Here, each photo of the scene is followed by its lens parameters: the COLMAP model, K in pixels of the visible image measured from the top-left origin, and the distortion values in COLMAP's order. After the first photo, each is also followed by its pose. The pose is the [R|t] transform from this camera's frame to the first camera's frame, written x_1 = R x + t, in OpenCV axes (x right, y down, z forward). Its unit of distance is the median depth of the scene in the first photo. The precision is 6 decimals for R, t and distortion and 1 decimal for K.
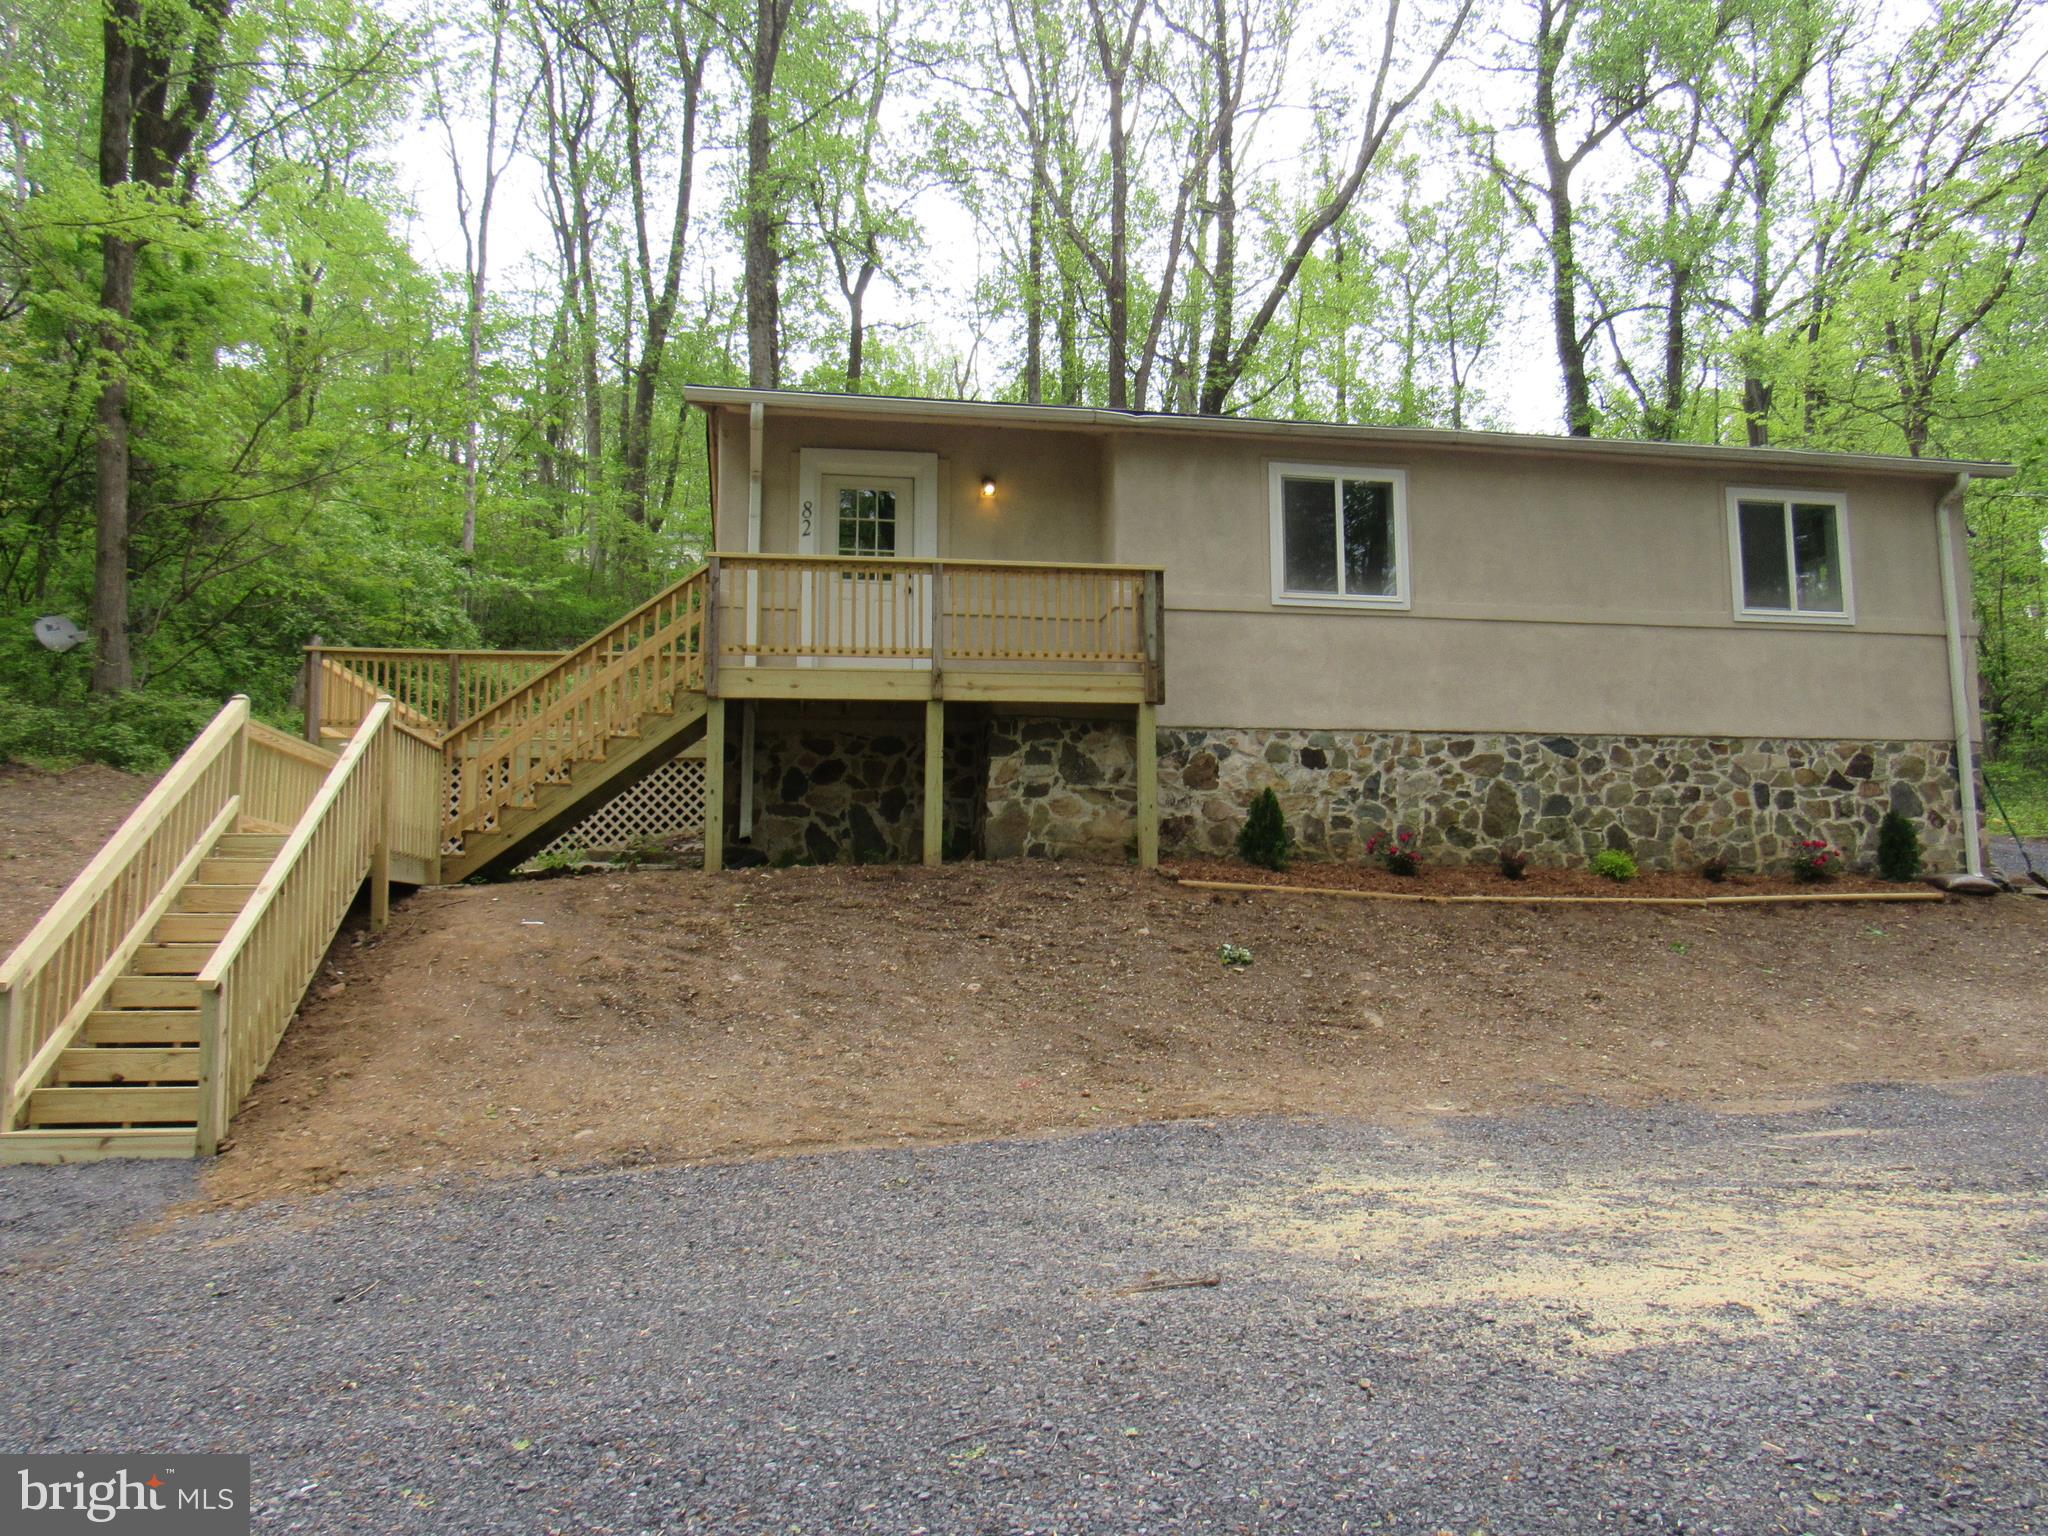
lens RADIAL K [[1470.5, 0, 1018.7], [0, 1470.5, 772.8], [0, 0, 1]] dist [-0.033095, 0.016010]
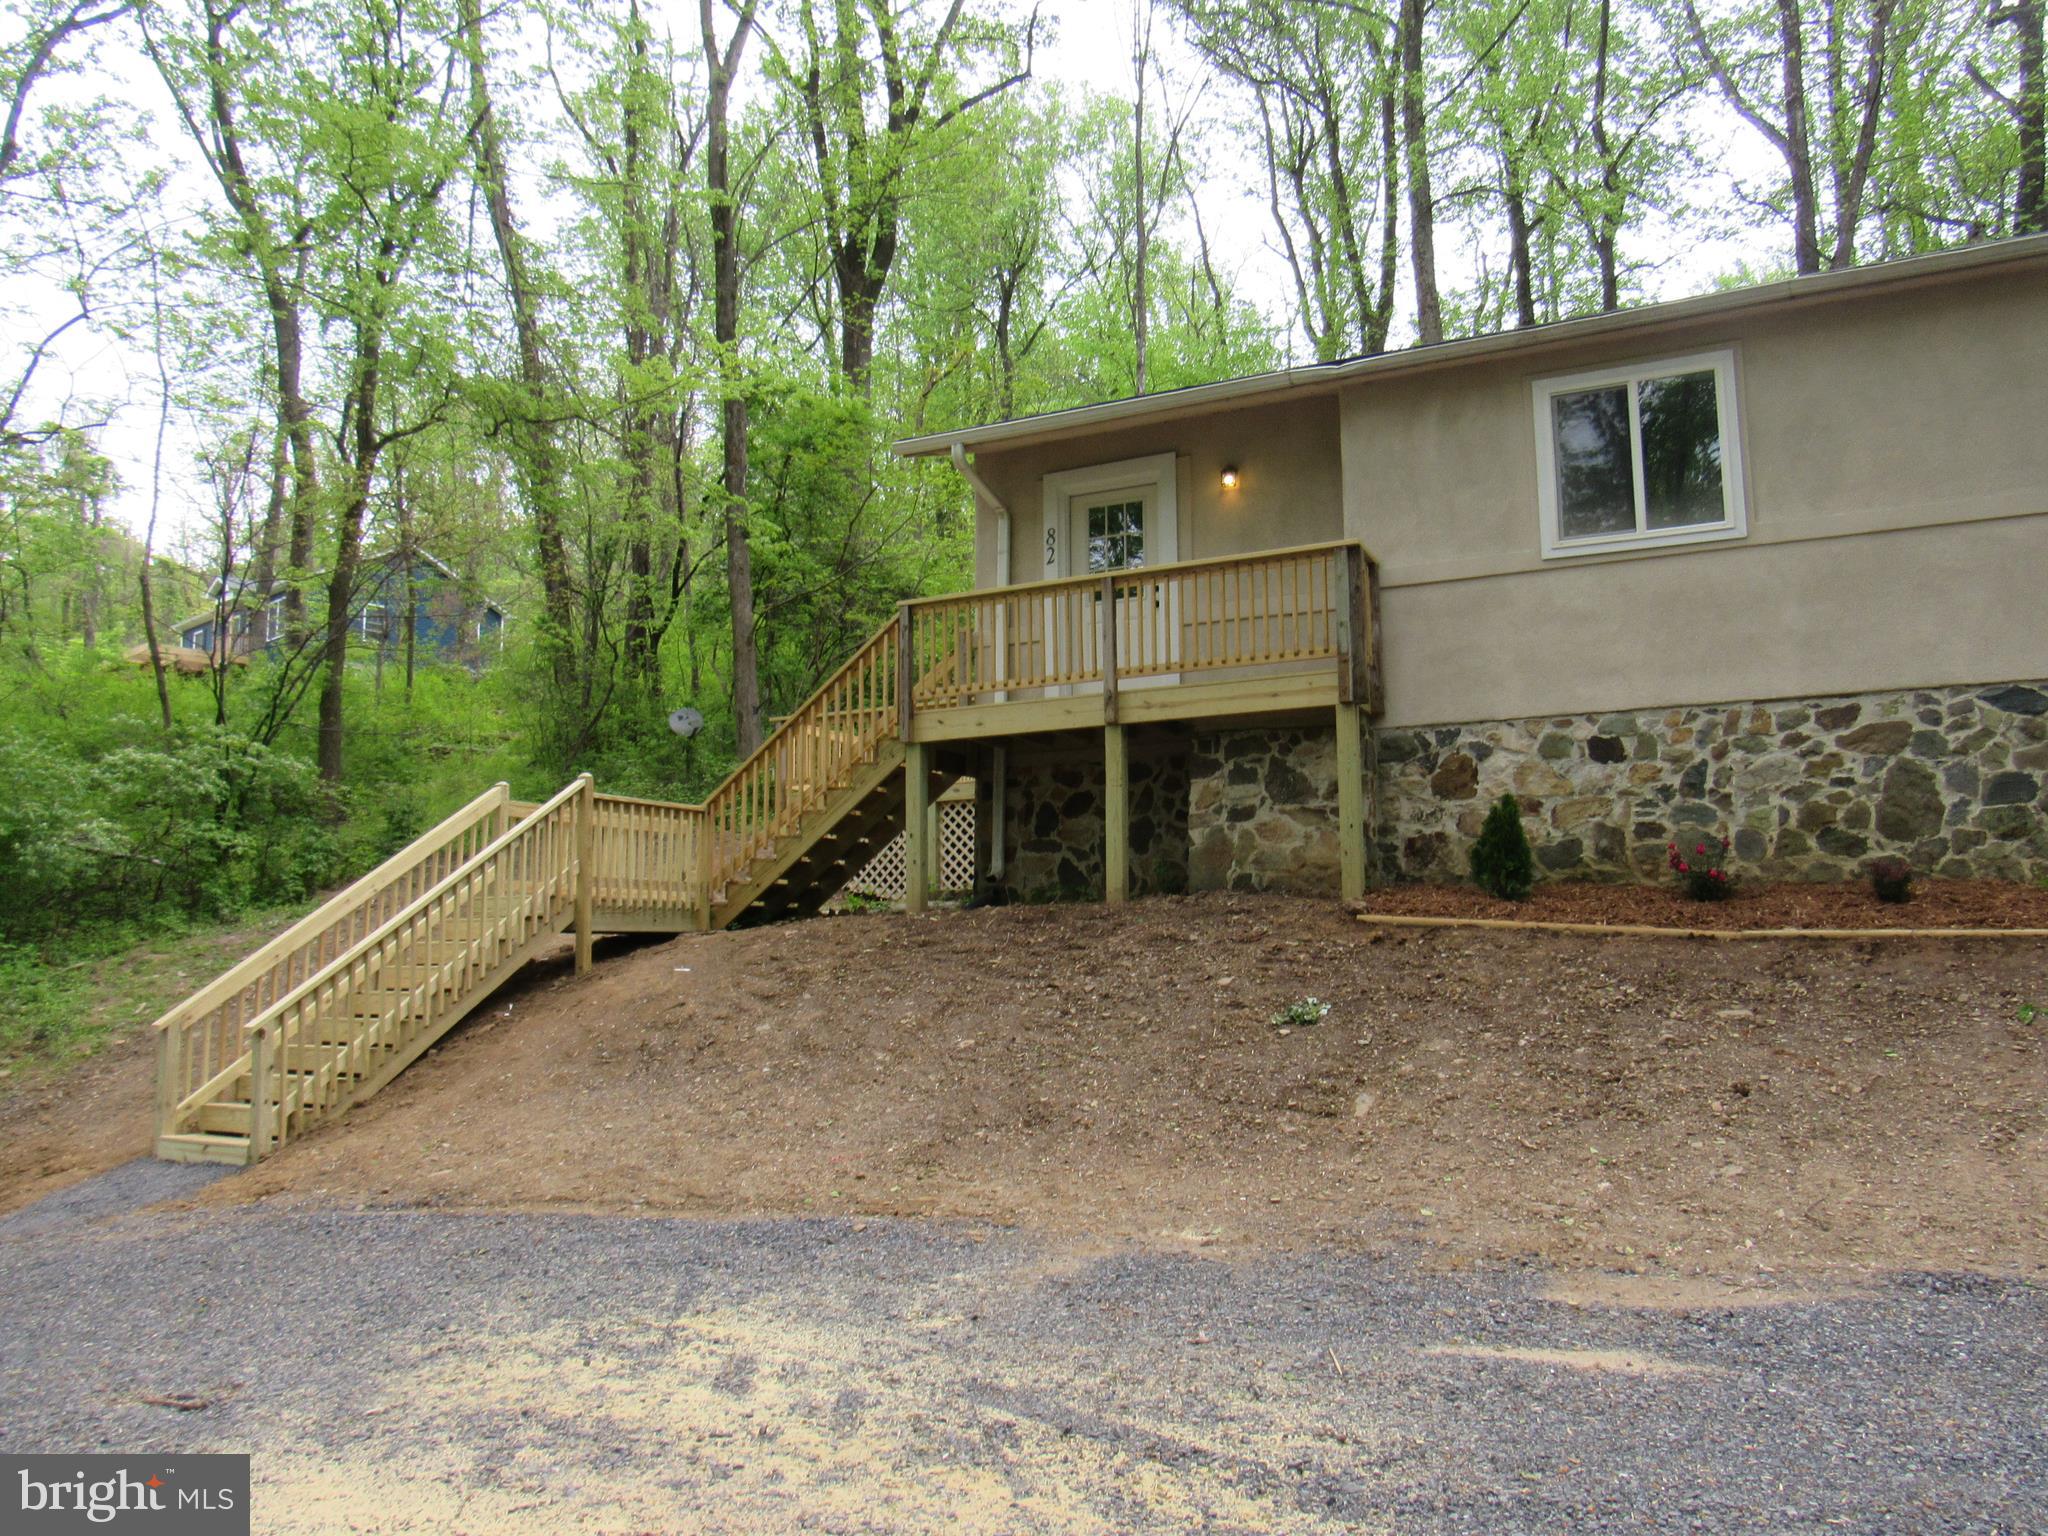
lens RADIAL K [[1461.9, 0, 1030.5], [0, 1461.9, 775.8], [0, 0, 1]] dist [-0.023576, 0.000941]
pose [[0.807323, -0.069308, -0.586025, 0.399383], [0.069754, 0.997325, -0.021857, -0.000339], [0.585973, -0.023232, 0.809998, 0.198517]]
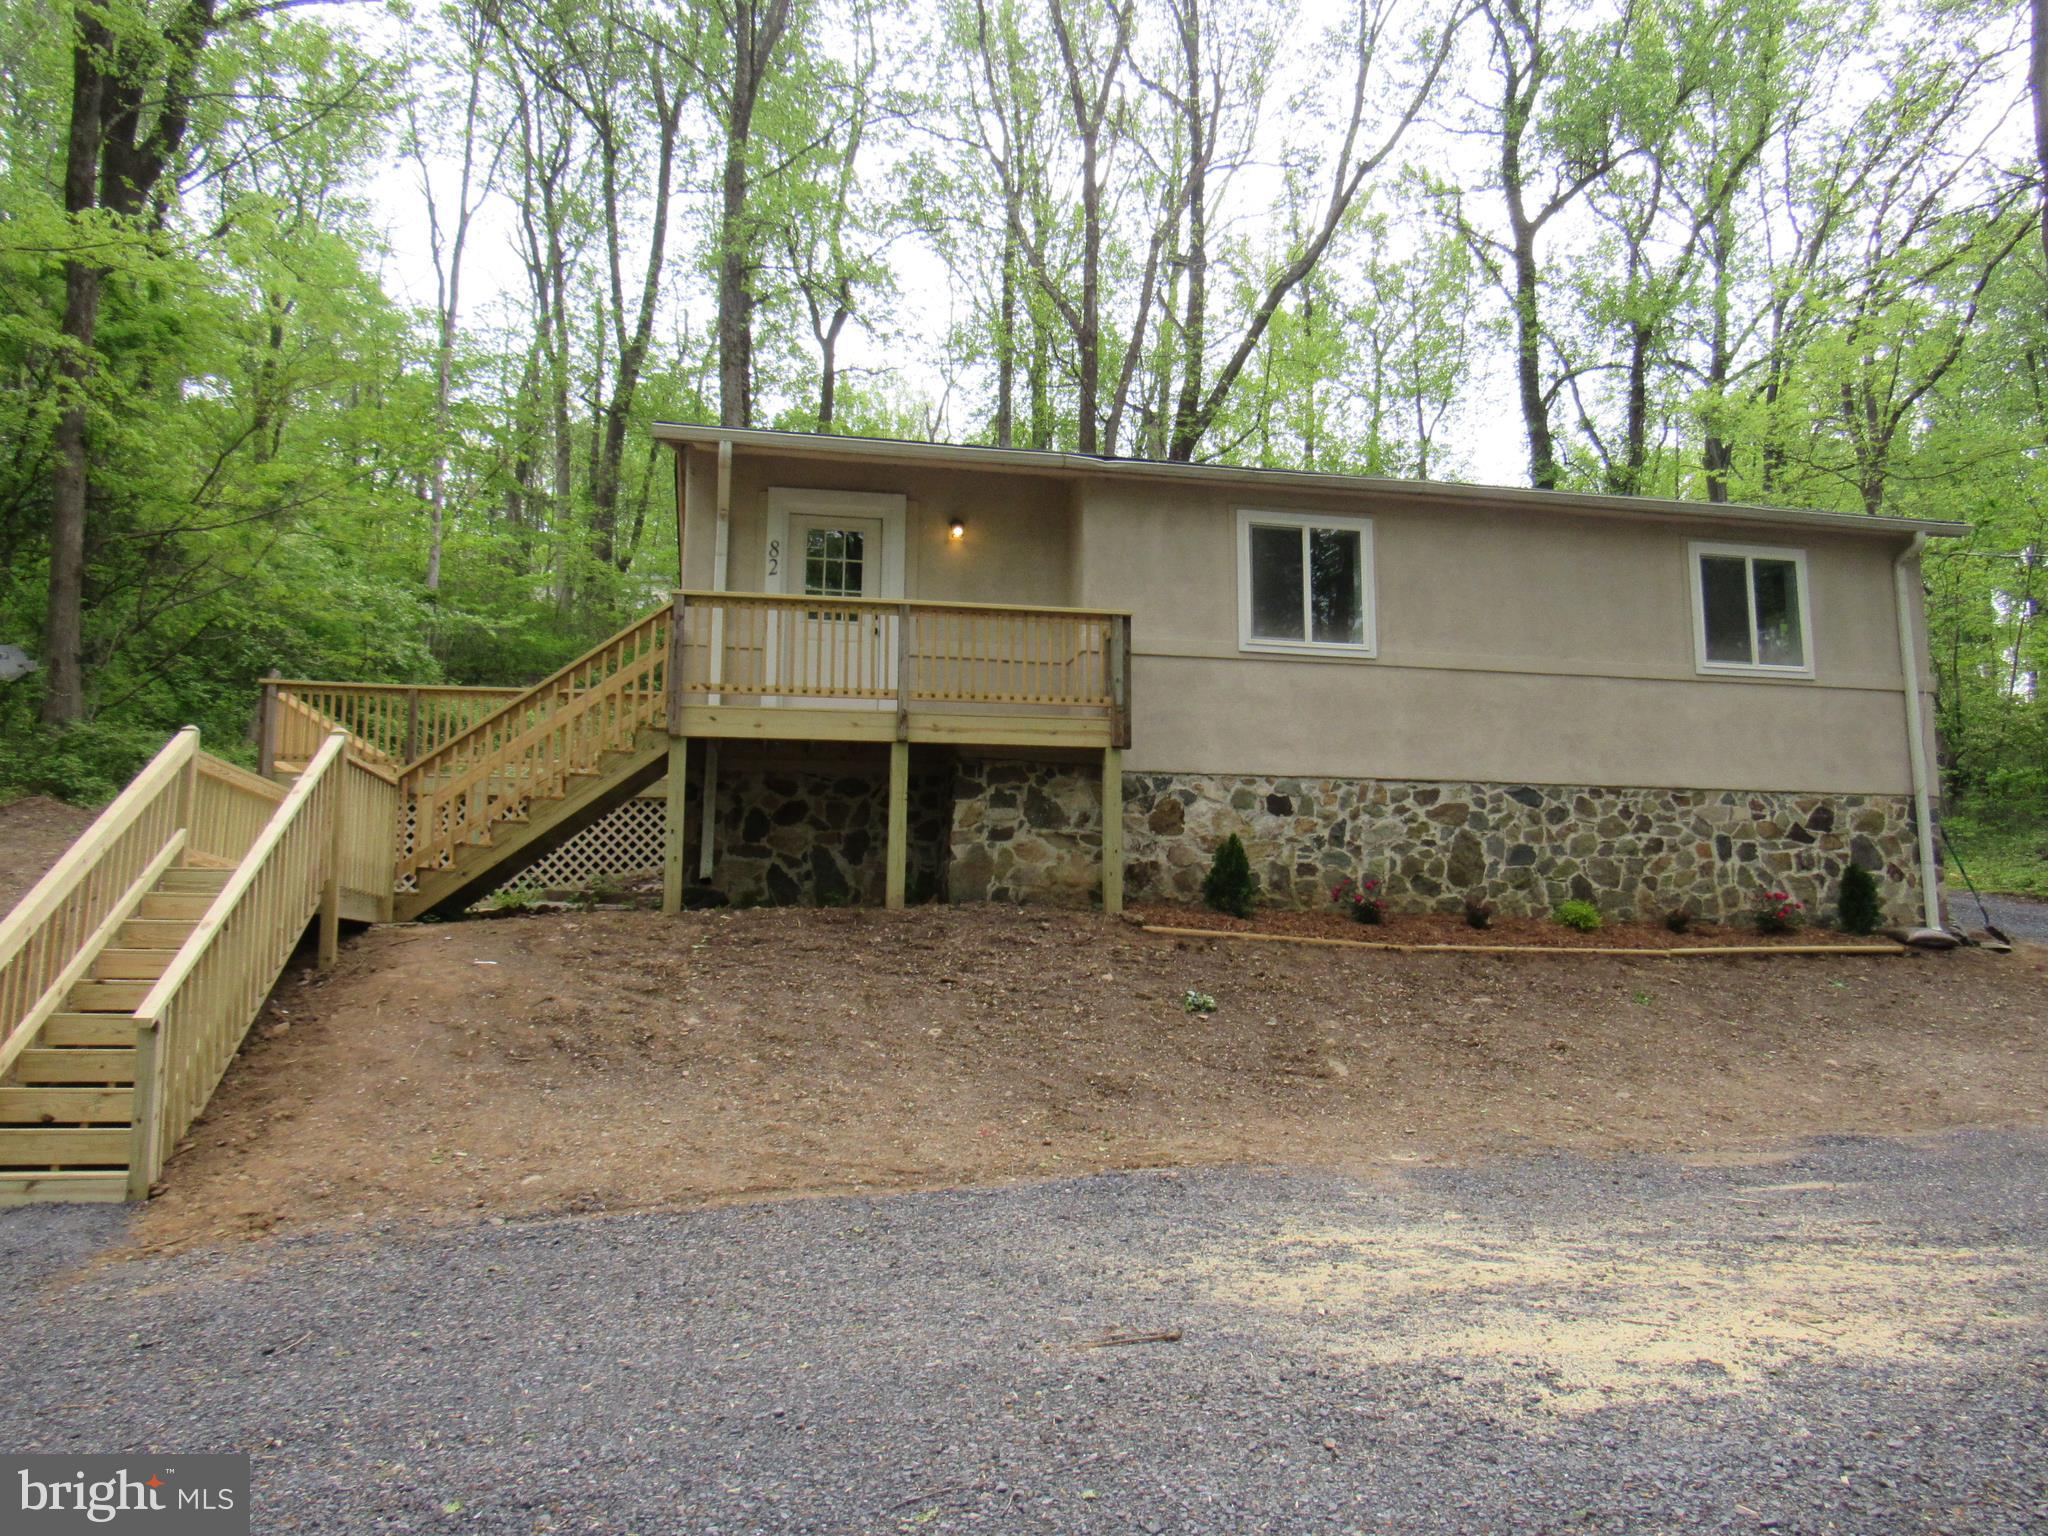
lens RADIAL K [[1471.3, 0, 1020.1], [0, 1471.3, 773.8], [0, 0, 1]] dist [-0.032368, 0.017521]
pose [[0.999644, 0.012700, 0.023478, 0.000981], [-0.011986, 0.999469, -0.030300, 0.001224], [-0.023850, 0.030007, 0.999265, 0.005853]]
